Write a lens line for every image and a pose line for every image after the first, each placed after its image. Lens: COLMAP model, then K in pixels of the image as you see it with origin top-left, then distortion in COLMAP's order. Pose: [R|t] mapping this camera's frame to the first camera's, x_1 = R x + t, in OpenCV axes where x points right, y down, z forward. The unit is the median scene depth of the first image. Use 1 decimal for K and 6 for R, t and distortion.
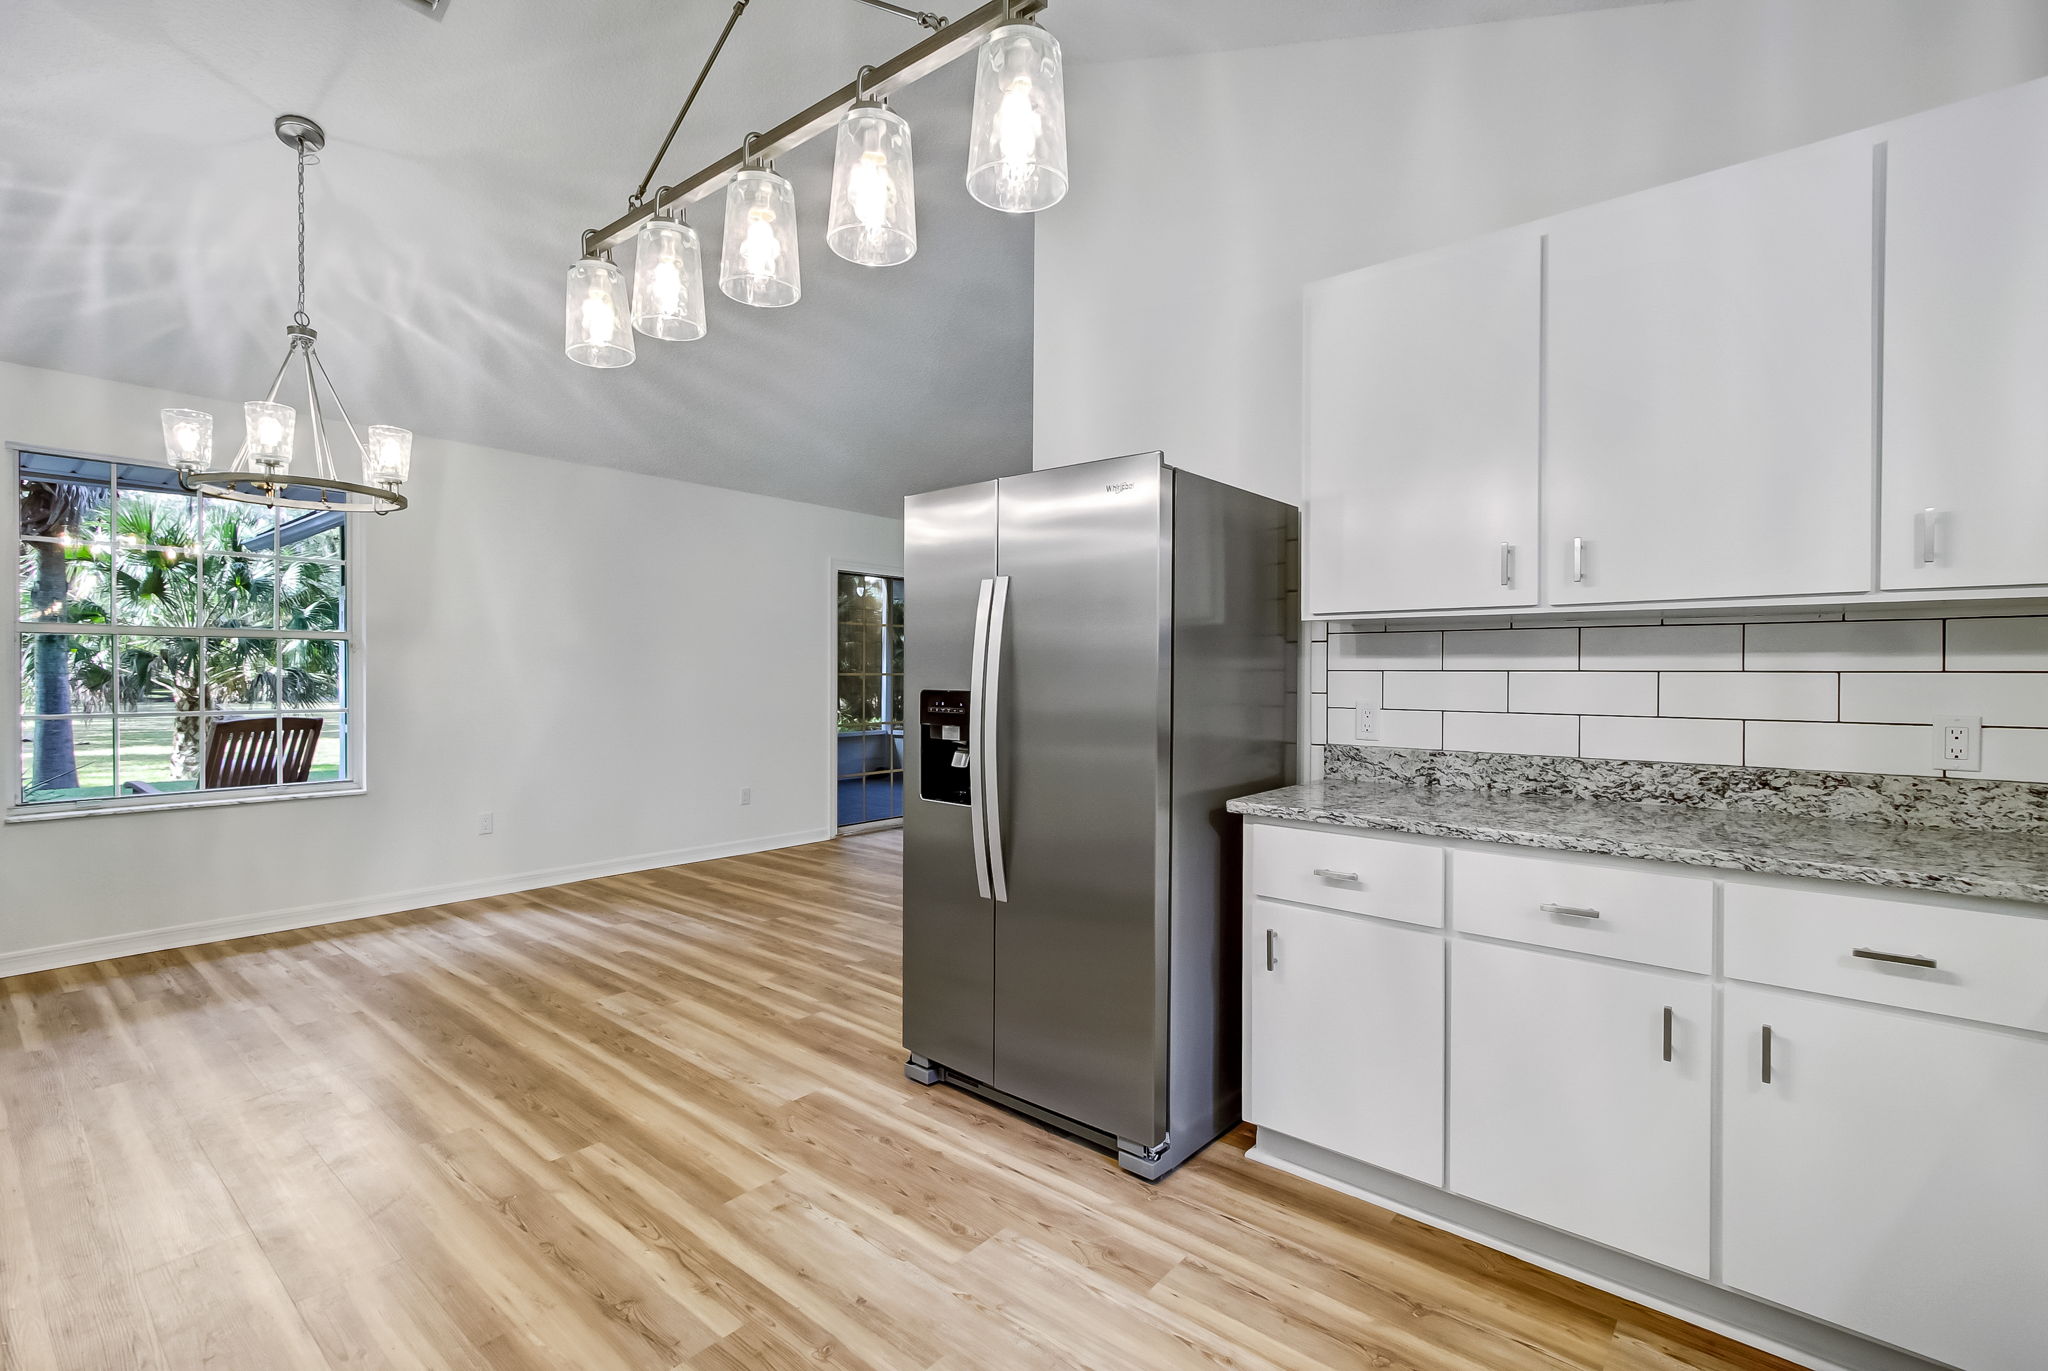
lens RADIAL K [[933.1, 0, 1014.7], [0, 933.1, 678.7], [0, 0, 1]] dist [-0.001109, 0.001721]
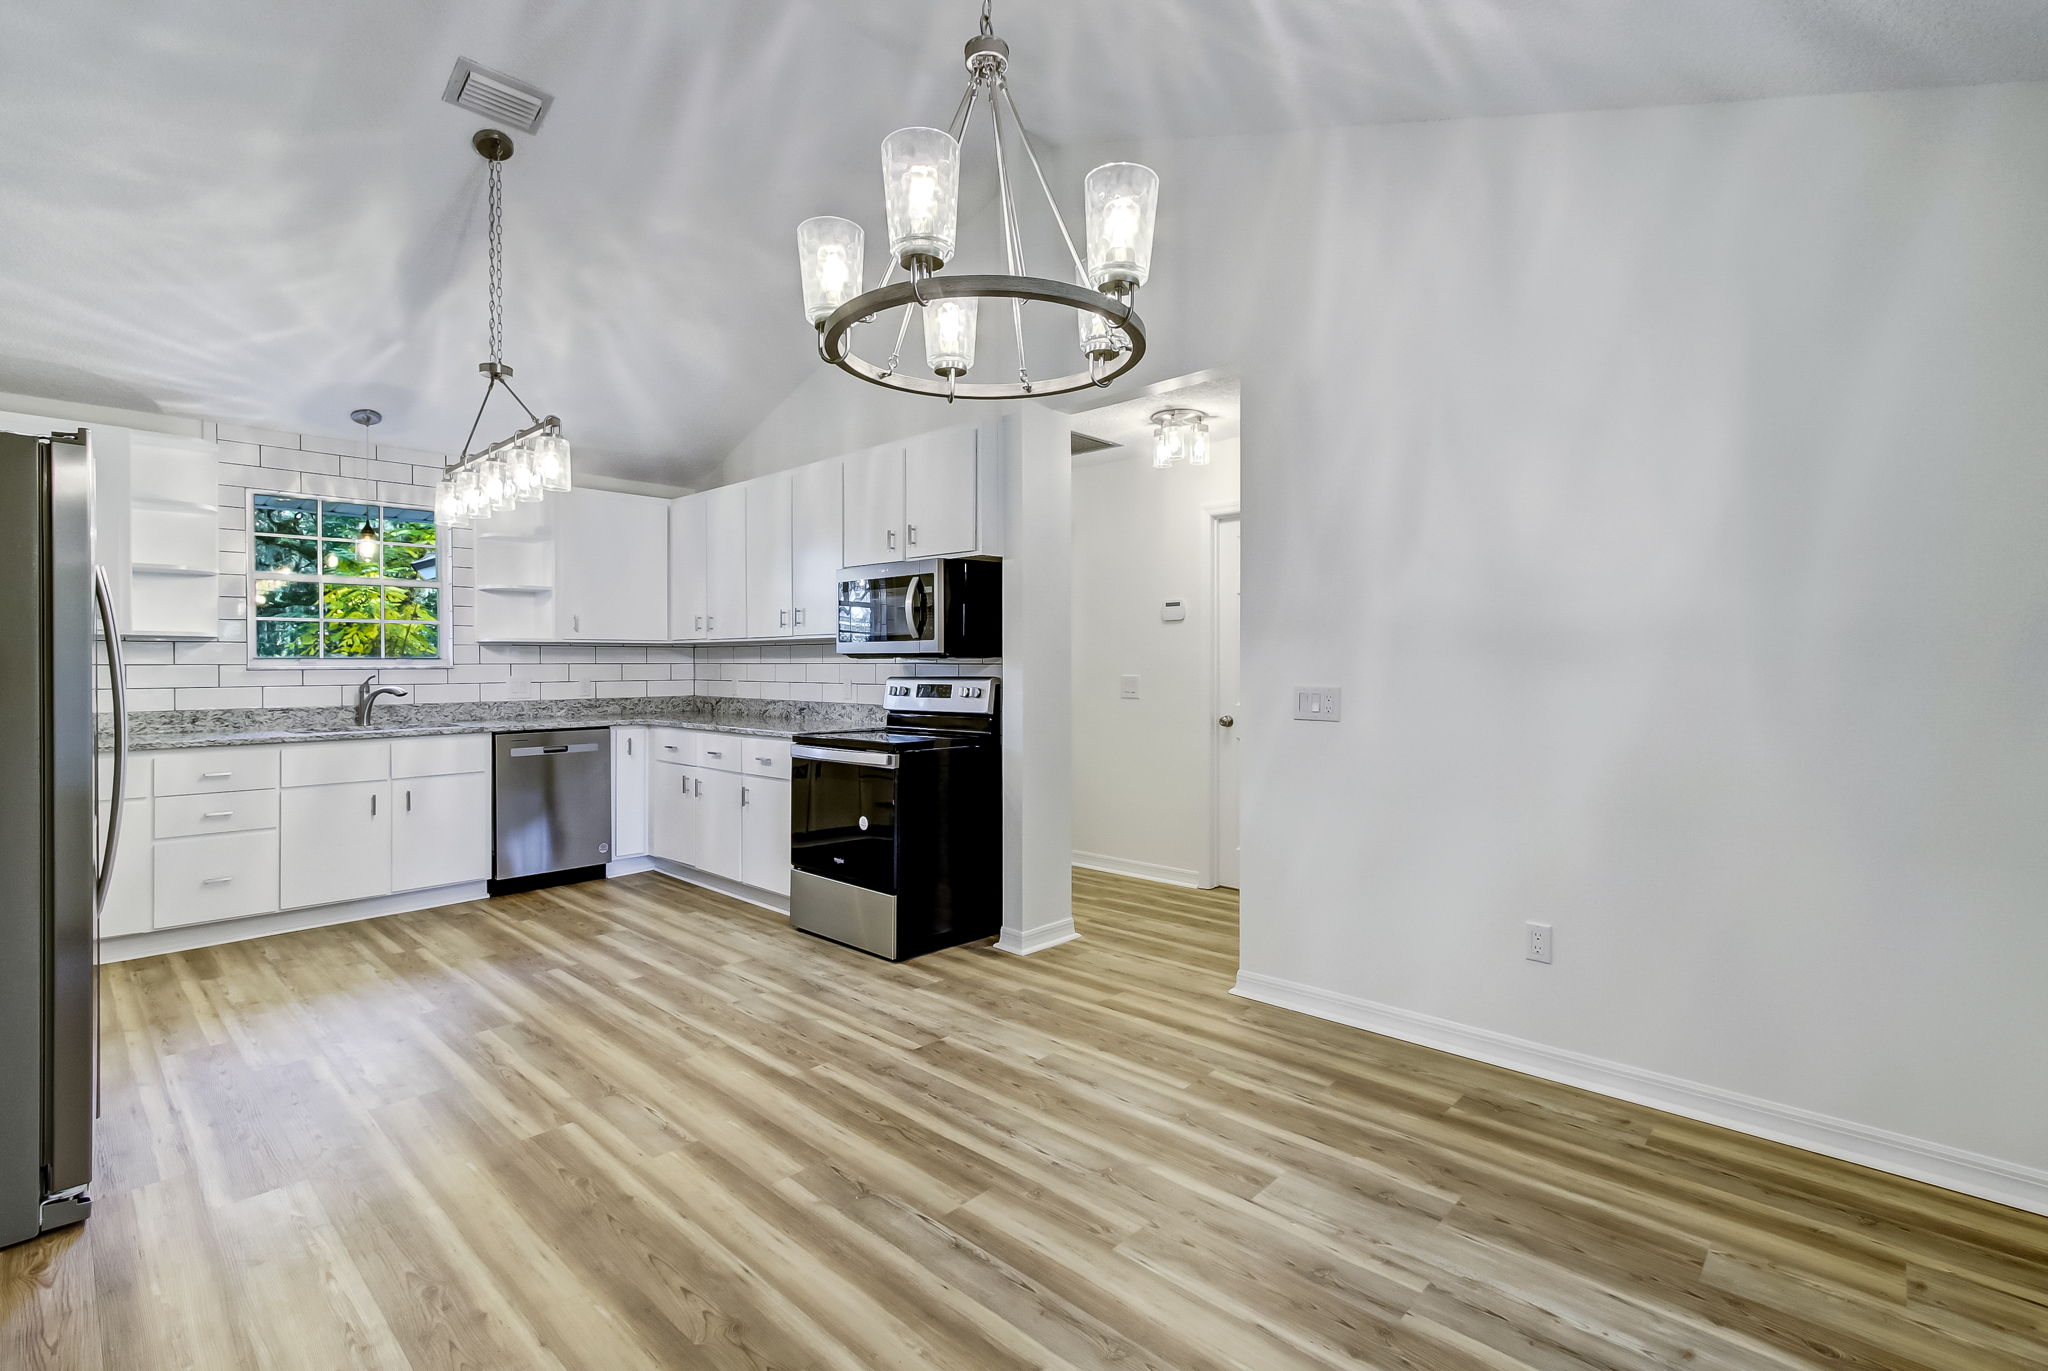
lens RADIAL K [[933.1, 0, 1014.1], [0, 933.1, 670.0], [0, 0, 1]] dist [-0.001109, 0.001721]
pose [[-0.998380, -0.001209, 0.056891, -0.729041], [-0.000195, 0.999841, 0.017821, -0.015332], [-0.056904, 0.017781, -0.998221, 1.391119]]
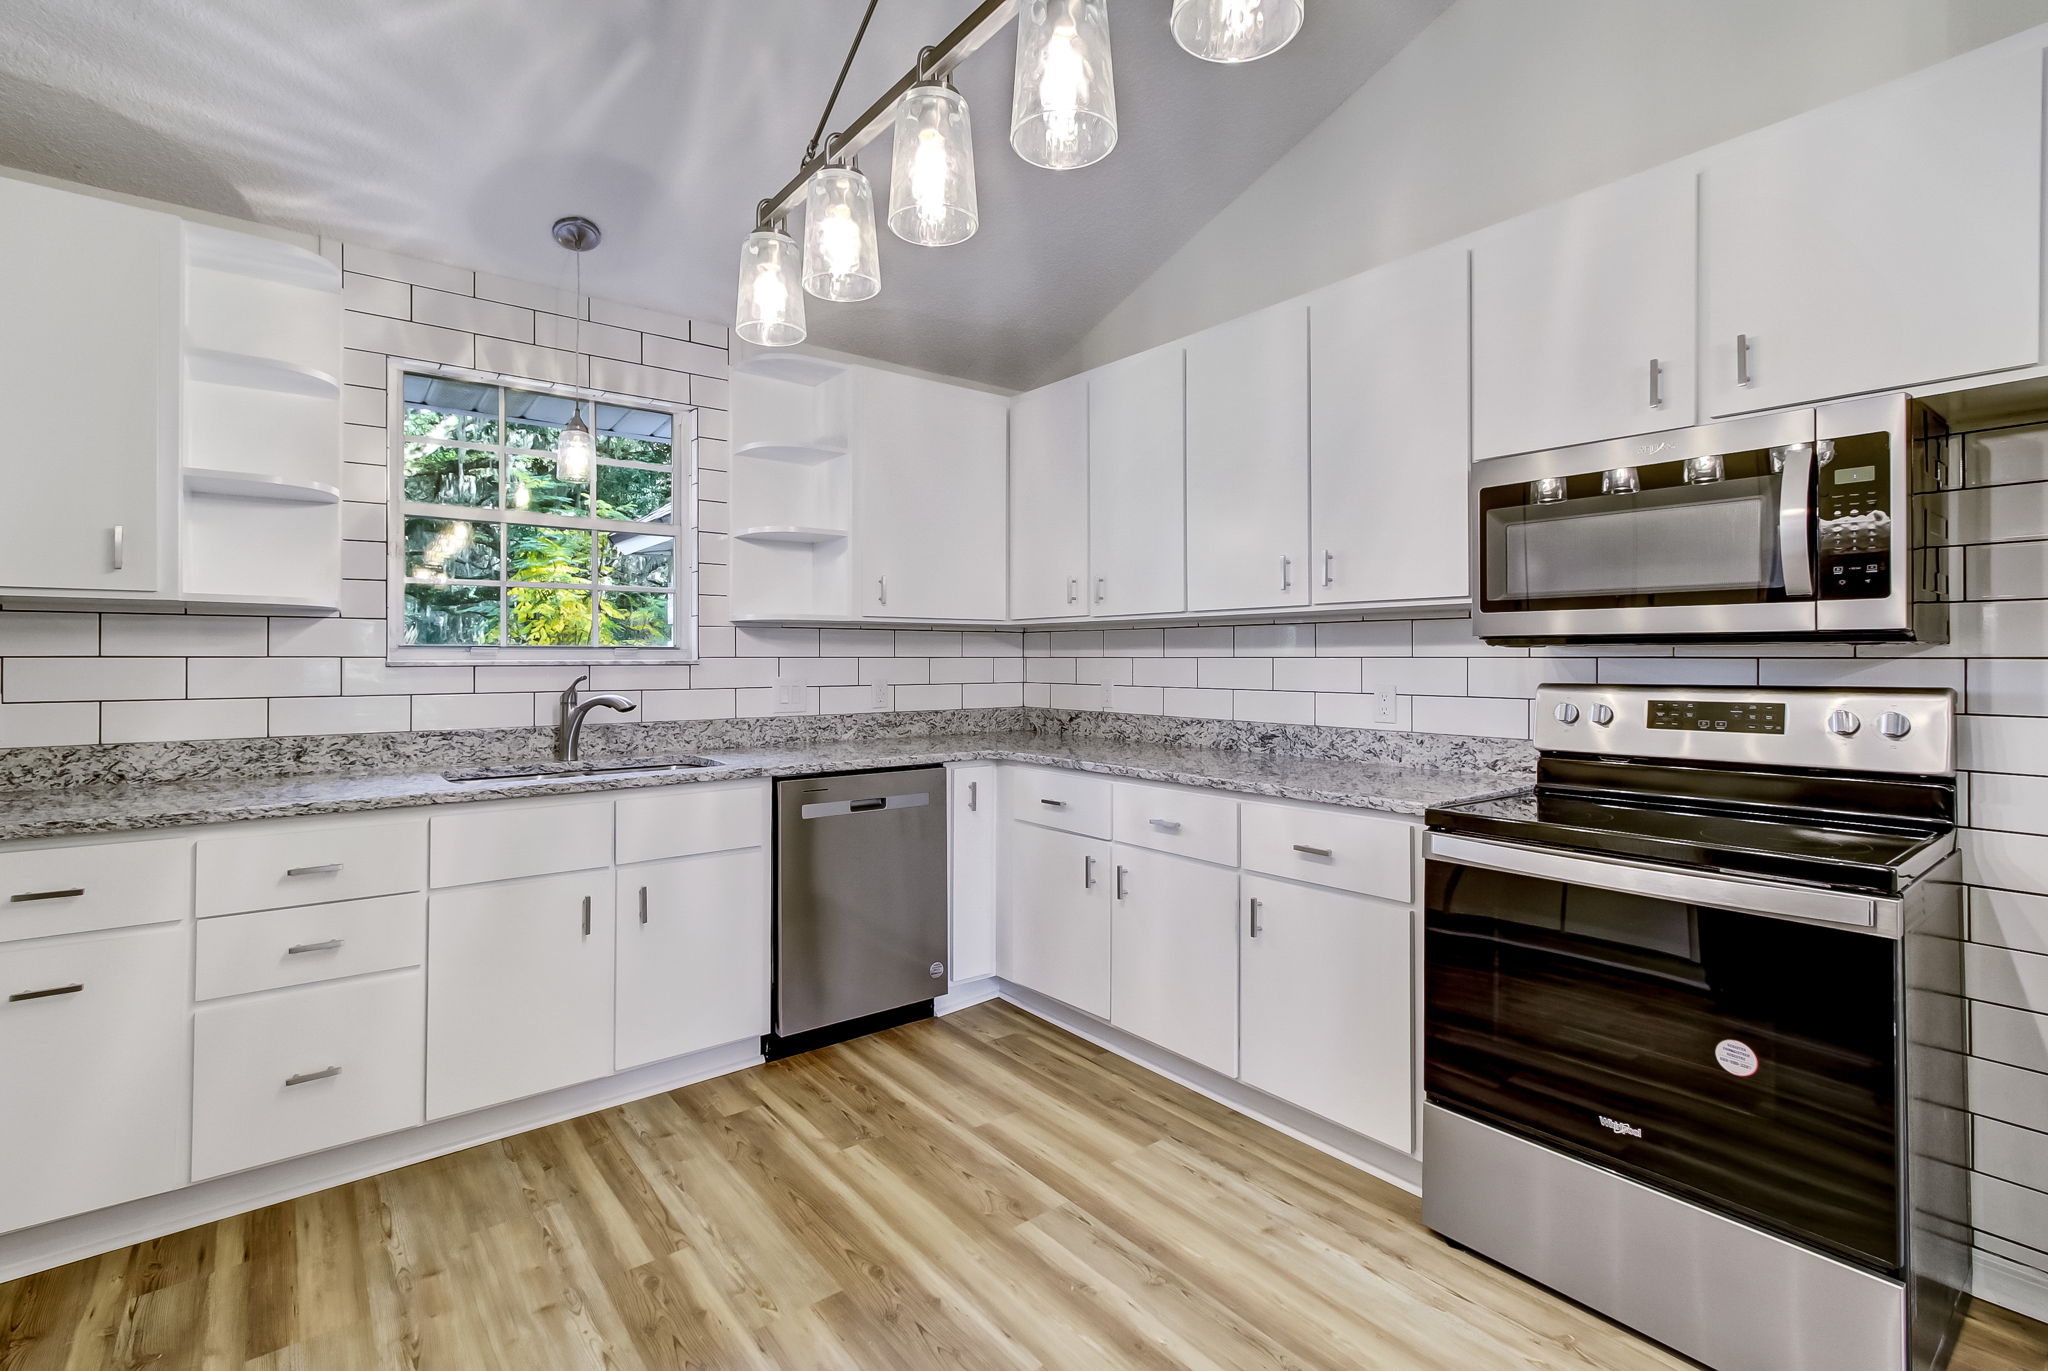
lens RADIAL K [[933.1, 0, 1007.6], [0, 933.1, 652.5], [0, 0, 1]] dist [-0.001109, 0.001721]
pose [[-0.978717, -0.001181, 0.205213, -0.221339], [-0.000430, 0.999993, 0.003705, -0.005951], [-0.205216, 0.003538, -0.978710, 0.772541]]
